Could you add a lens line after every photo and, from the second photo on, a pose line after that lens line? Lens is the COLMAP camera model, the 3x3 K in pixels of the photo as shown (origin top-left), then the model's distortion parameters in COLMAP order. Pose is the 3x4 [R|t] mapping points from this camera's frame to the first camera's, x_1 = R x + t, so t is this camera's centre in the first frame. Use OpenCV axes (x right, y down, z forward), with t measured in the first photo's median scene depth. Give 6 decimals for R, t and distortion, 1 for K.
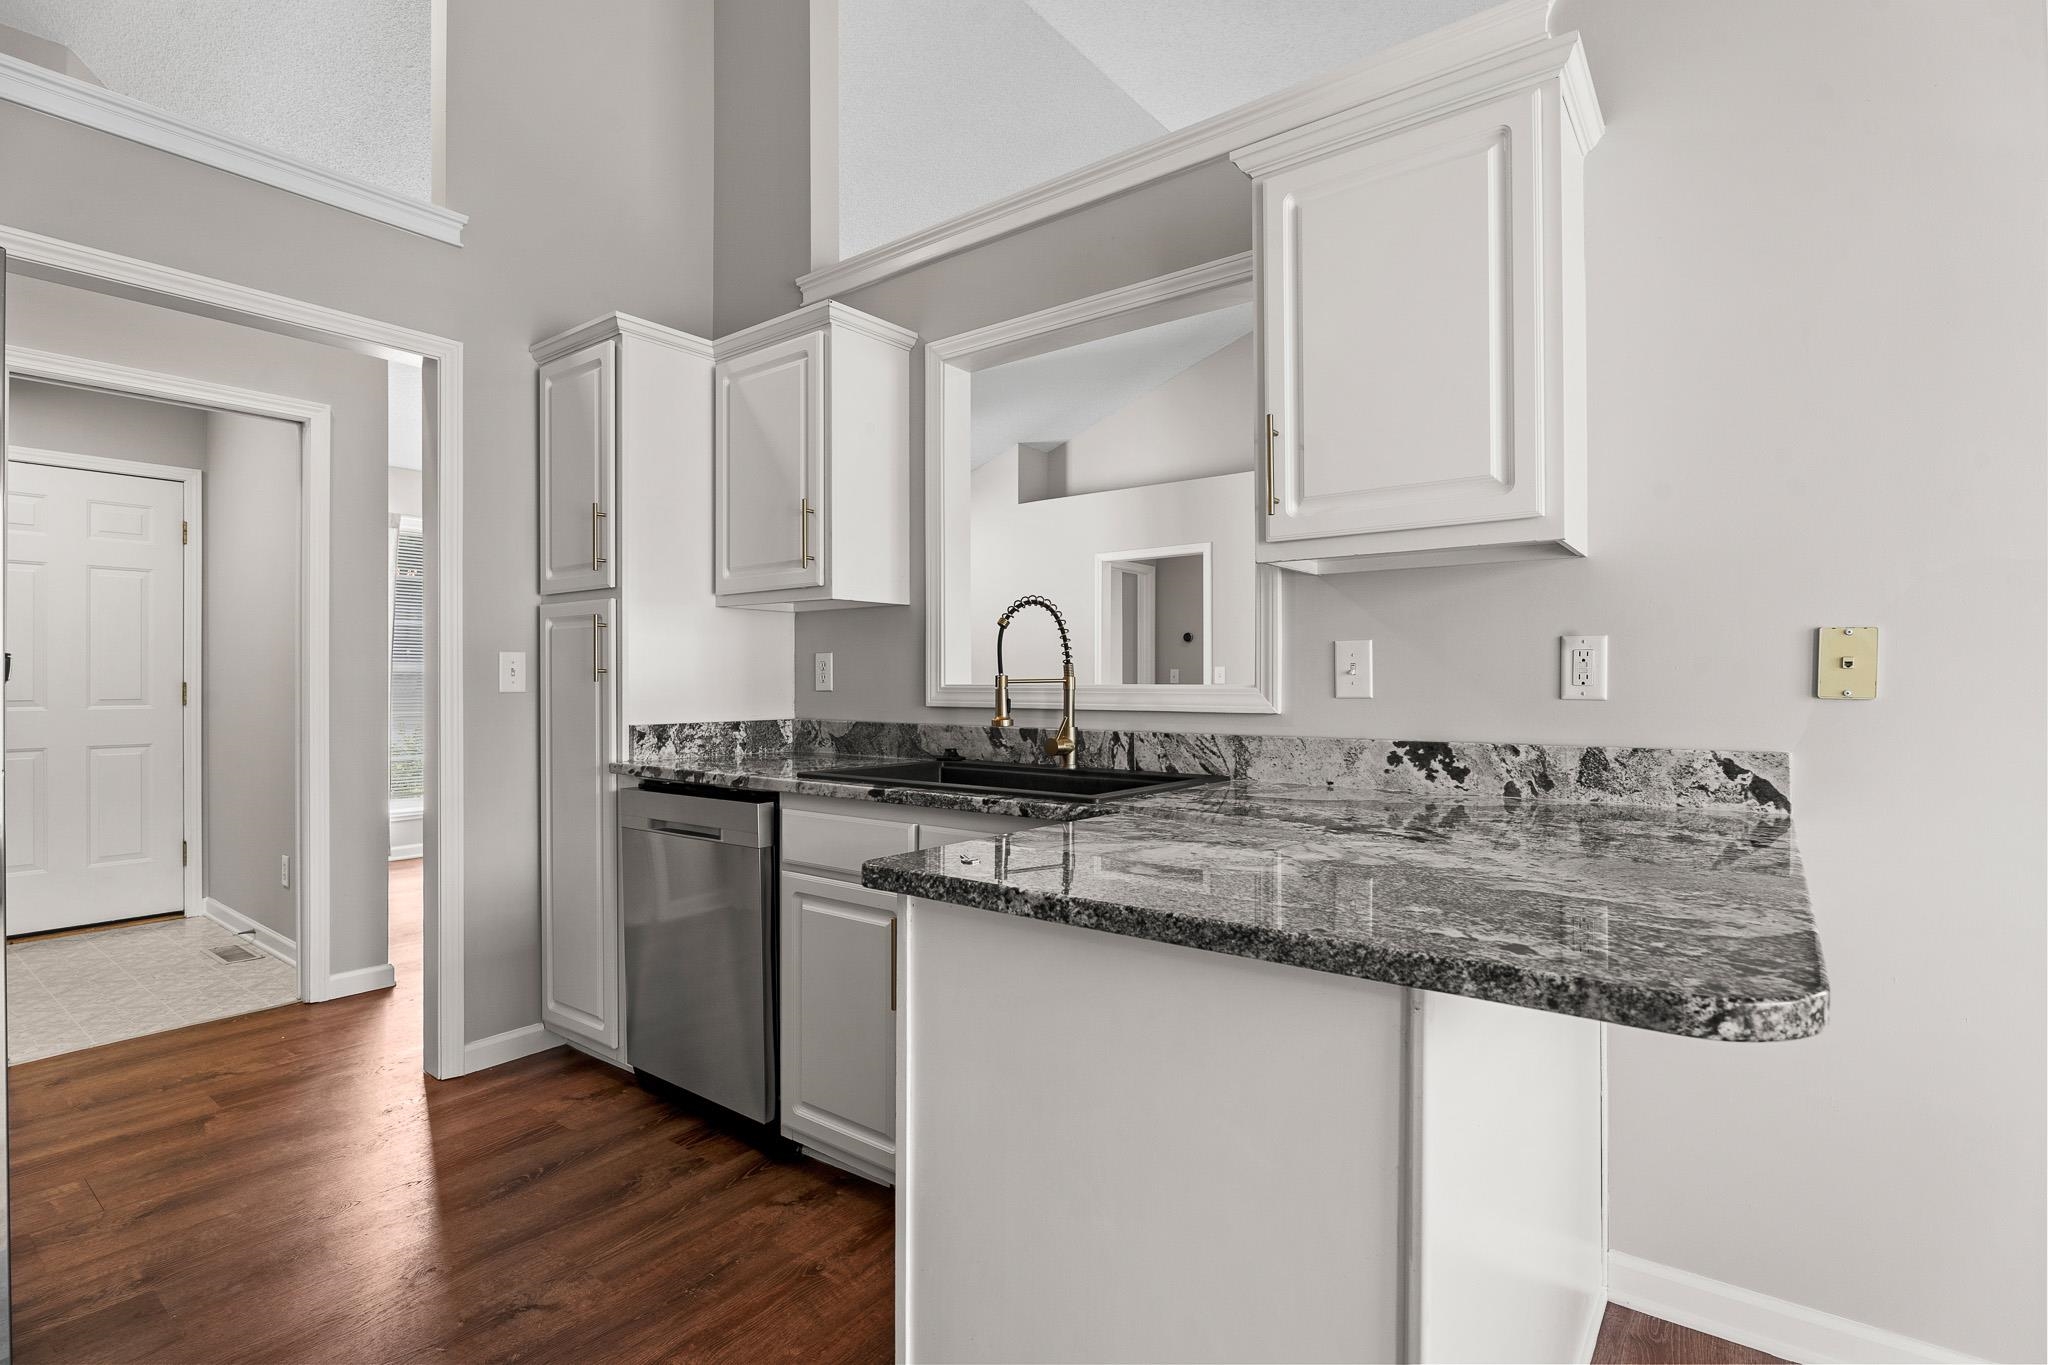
lens RADIAL K [[973.6, 0, 1024.0], [0, 973.6, 682.5], [0, 0, 1]] dist [-0.000511, -0.000068]
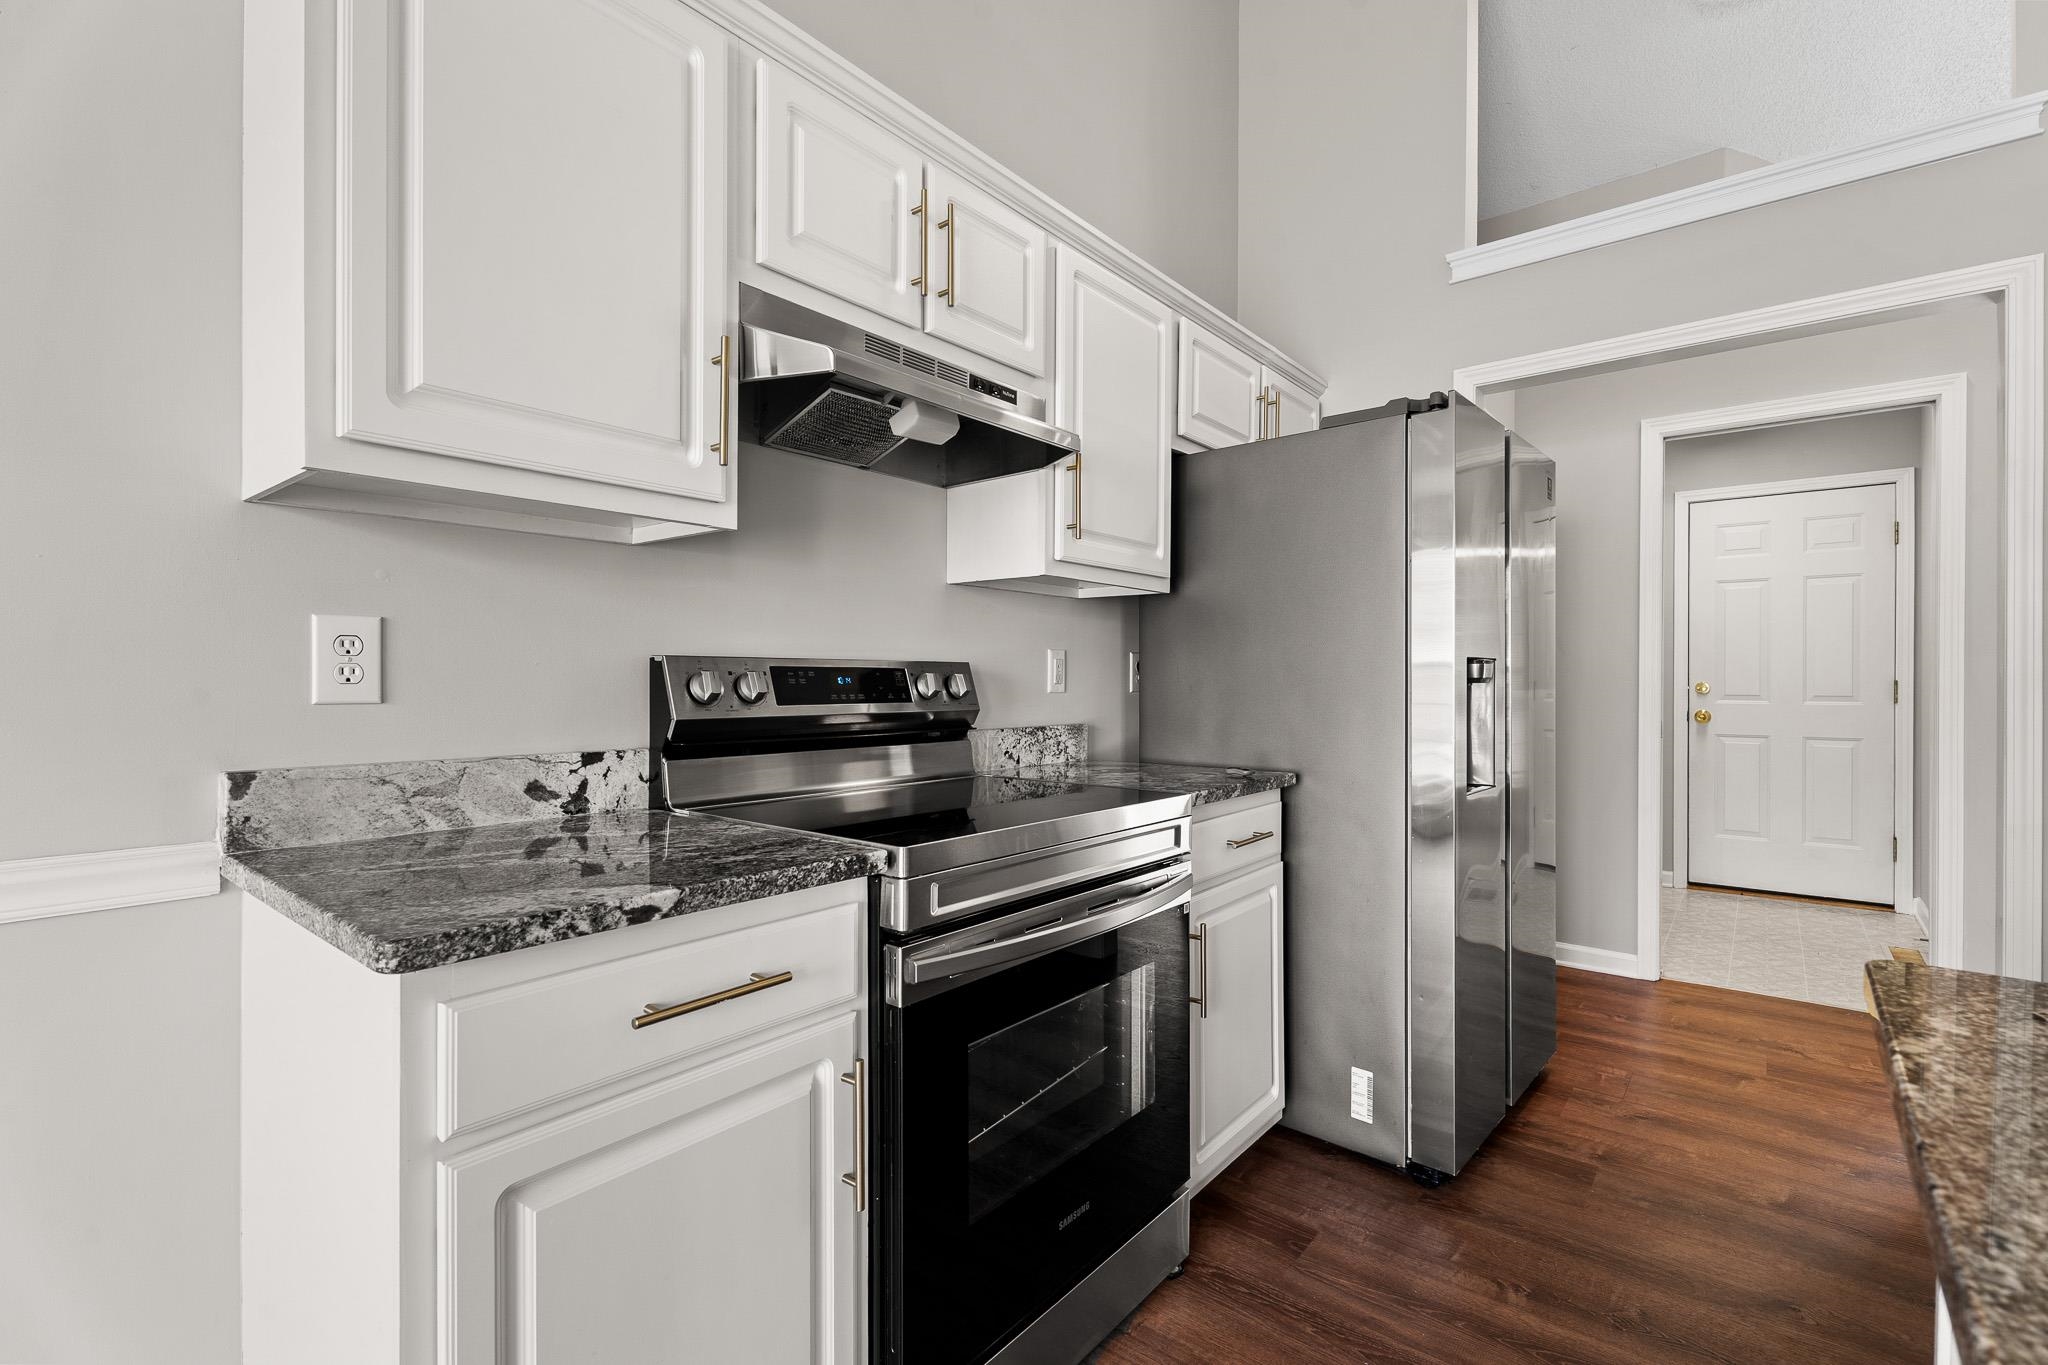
lens RADIAL K [[922.3, 0, 1024.0], [0, 922.3, 682.5], [0, 0, 1]] dist [-0.000359, -0.000114]
pose [[-0.031426, 0.004313, -0.999497, 0.195937], [-0.001920, 0.999989, 0.004375, -0.000746], [0.999504, 0.002056, -0.031417, 0.188669]]
